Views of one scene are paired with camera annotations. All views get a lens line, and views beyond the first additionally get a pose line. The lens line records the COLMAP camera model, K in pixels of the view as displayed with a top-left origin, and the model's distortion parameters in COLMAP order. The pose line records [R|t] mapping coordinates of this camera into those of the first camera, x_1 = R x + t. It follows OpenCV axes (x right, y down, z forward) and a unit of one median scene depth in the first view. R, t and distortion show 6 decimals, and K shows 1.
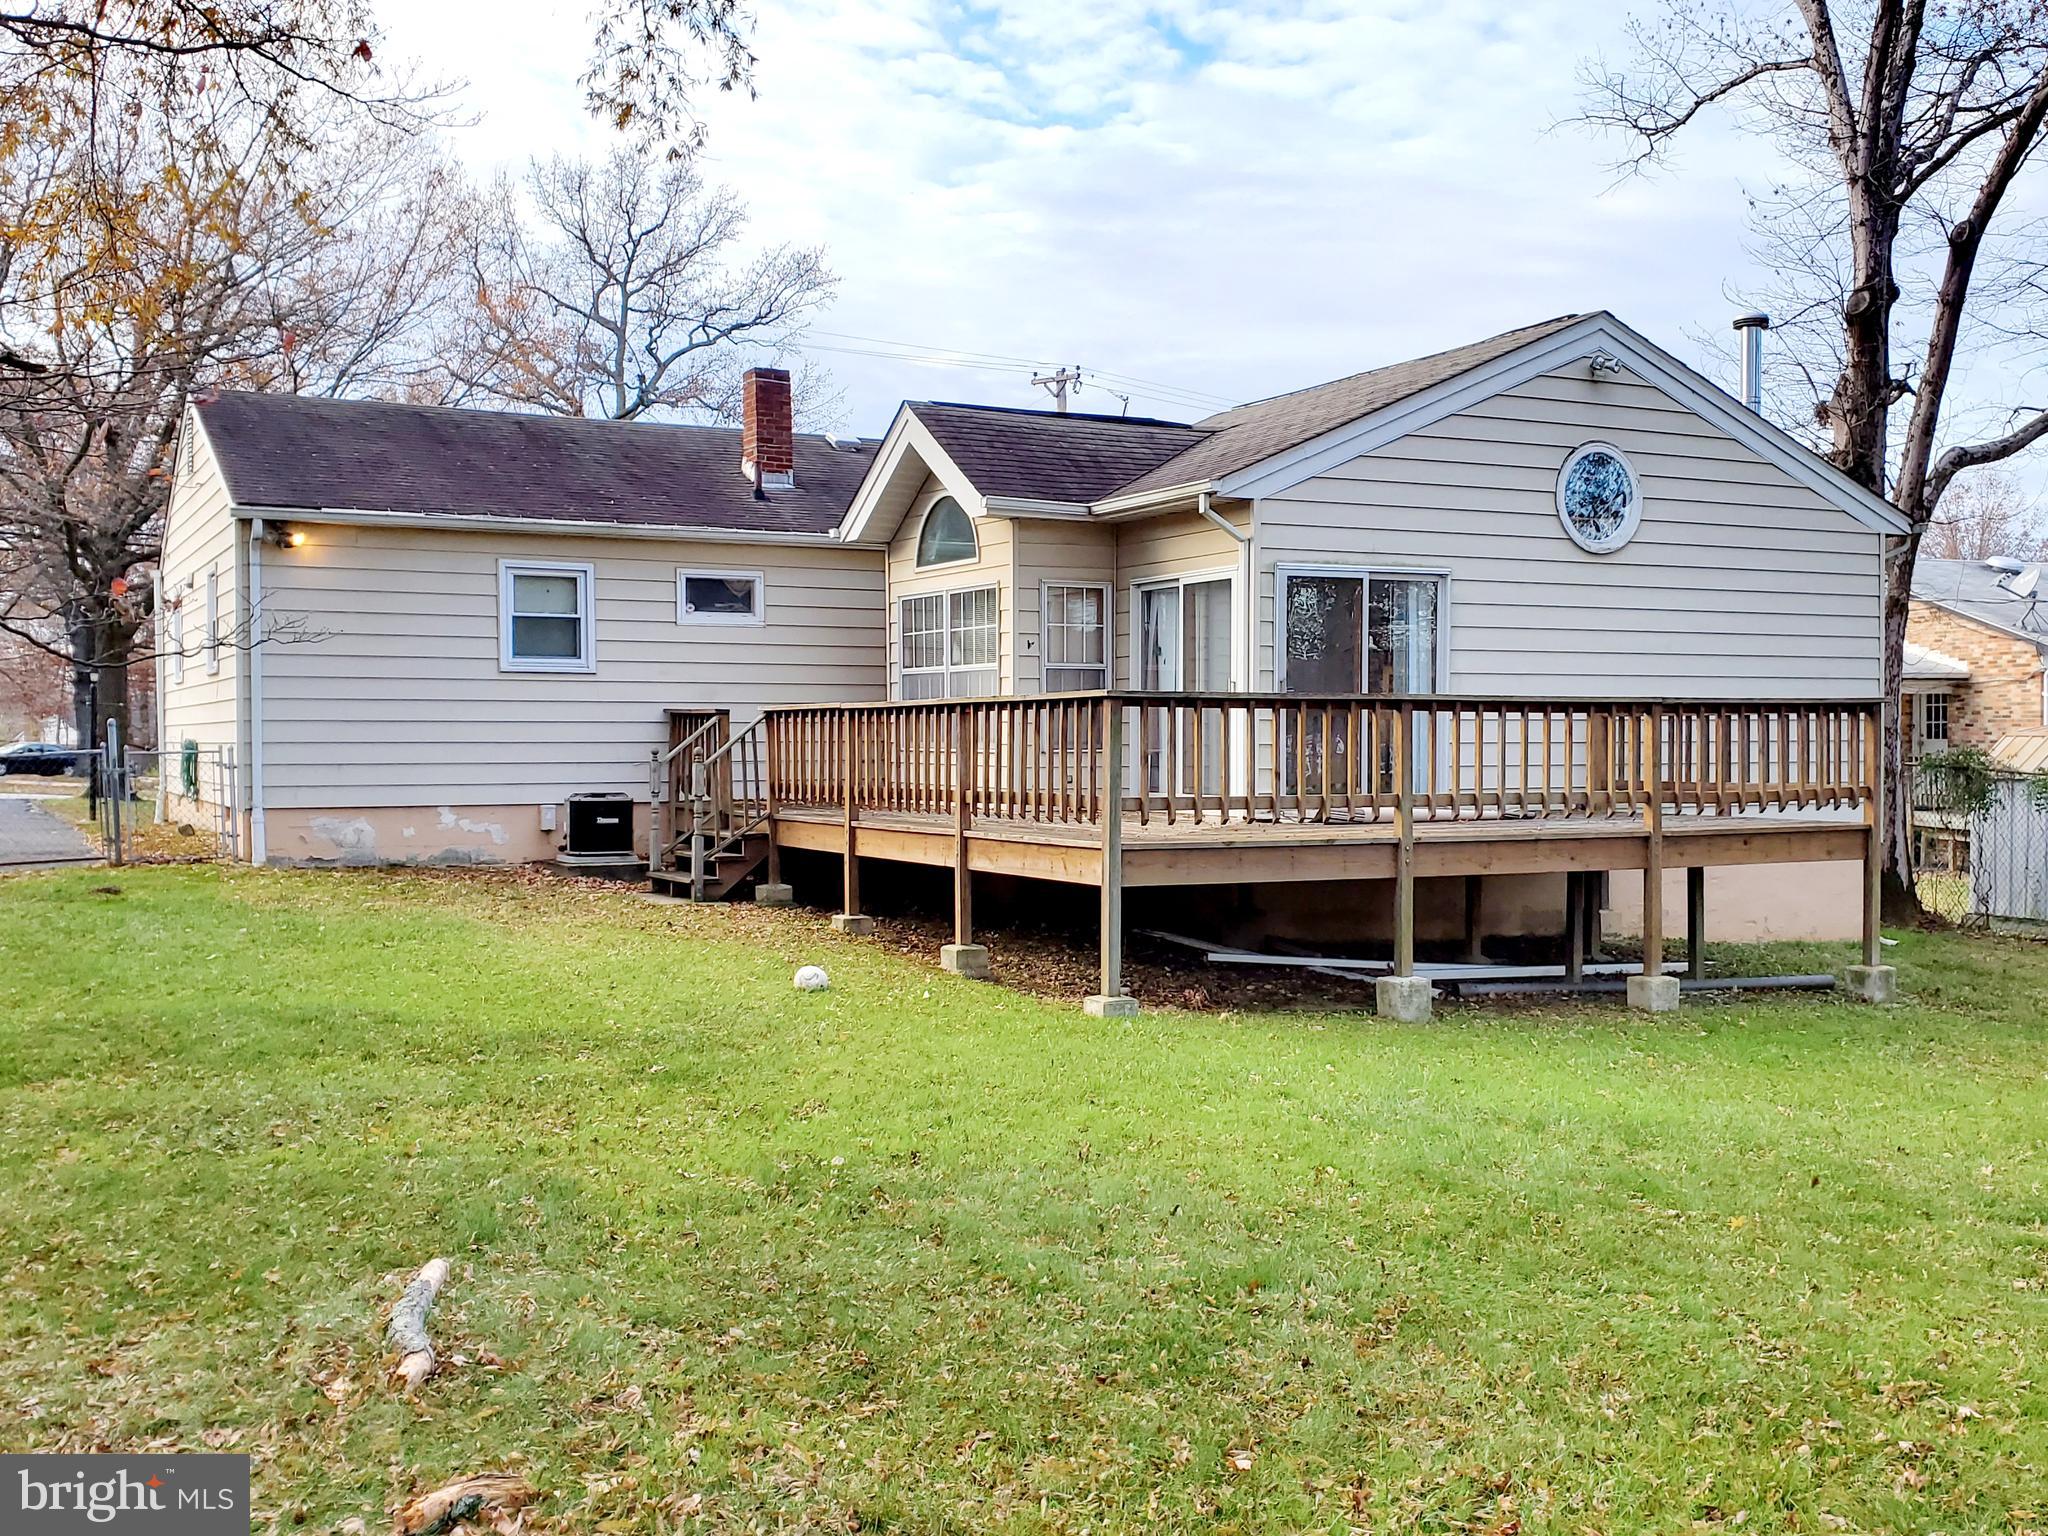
lens RADIAL K [[1590.2, 0, 1061.1], [0, 1590.2, 781.7], [0, 0, 1]] dist [0.040279, -0.037744]
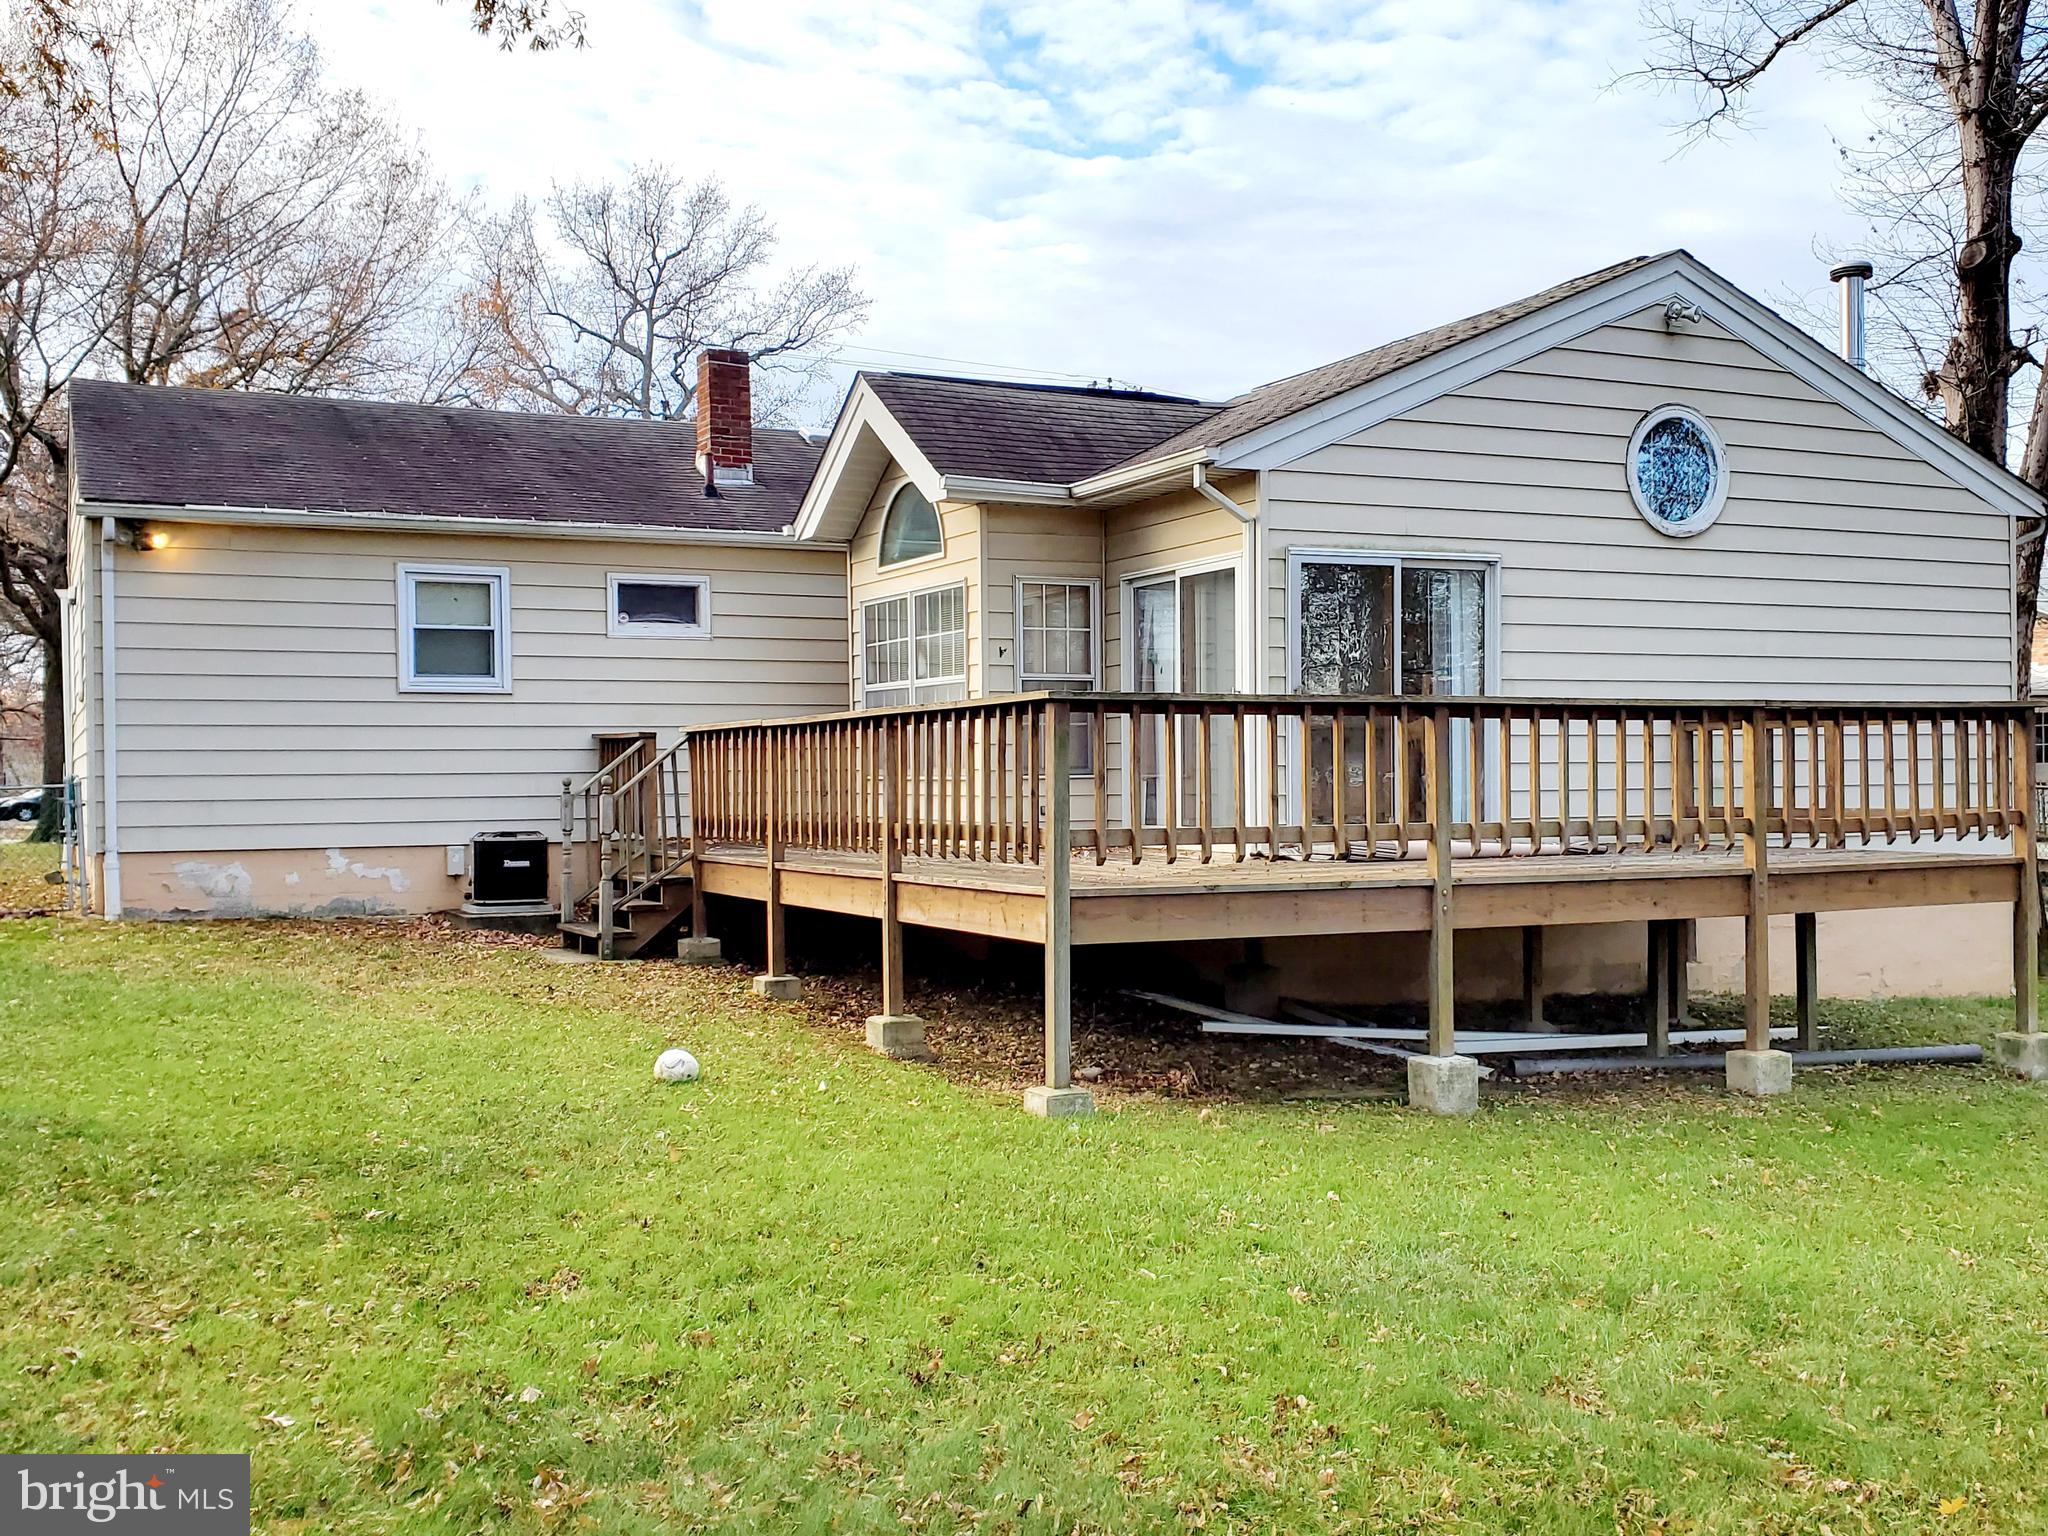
lens RADIAL K [[1561.1, 0, 1092.2], [0, 1561.1, 796.3], [0, 0, 1]] dist [0.018929, -0.002308]
pose [[0.999632, -0.008089, -0.025884, 0.047973], [0.007678, 0.999843, -0.015939, 0.004017], [0.026008, 0.015735, 0.999538, 0.168110]]
